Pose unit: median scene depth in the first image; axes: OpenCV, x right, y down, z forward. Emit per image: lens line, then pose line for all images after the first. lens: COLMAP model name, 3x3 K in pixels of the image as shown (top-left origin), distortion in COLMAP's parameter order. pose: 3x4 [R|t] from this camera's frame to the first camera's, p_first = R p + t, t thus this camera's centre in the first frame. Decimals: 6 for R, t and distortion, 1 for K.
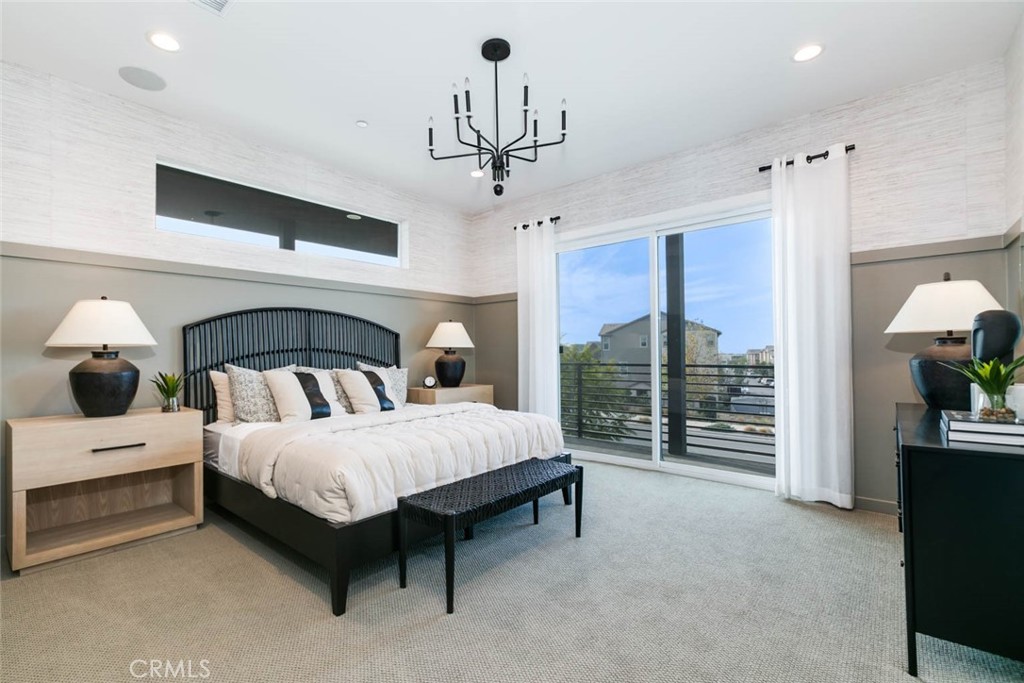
lens RADIAL K [[469.4, 0, 496.3], [0, 469.4, 349.9], [0, 0, 1]] dist [0.001205, 0.000491]
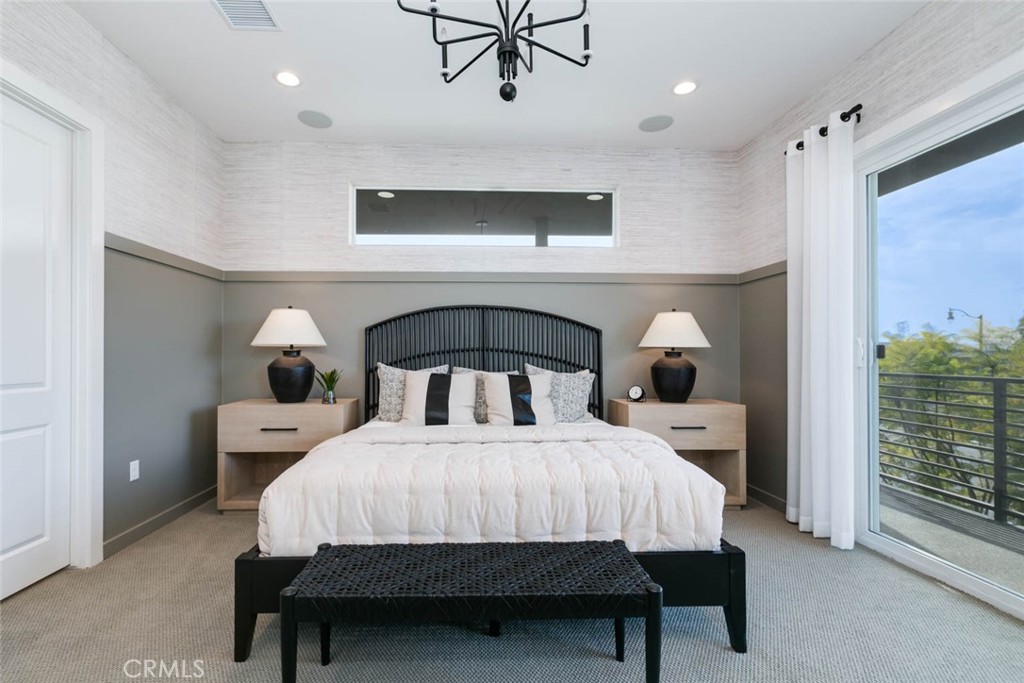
lens RADIAL K [[469.4, 0, 496.3], [0, 469.4, 349.9], [0, 0, 1]] dist [0.001205, 0.000491]
pose [[0.674197, 0.004266, -0.738540, 0.355427], [-0.004112, 0.999989, 0.002023, -0.001901], [0.738540, 0.001673, 0.674207, 0.452251]]
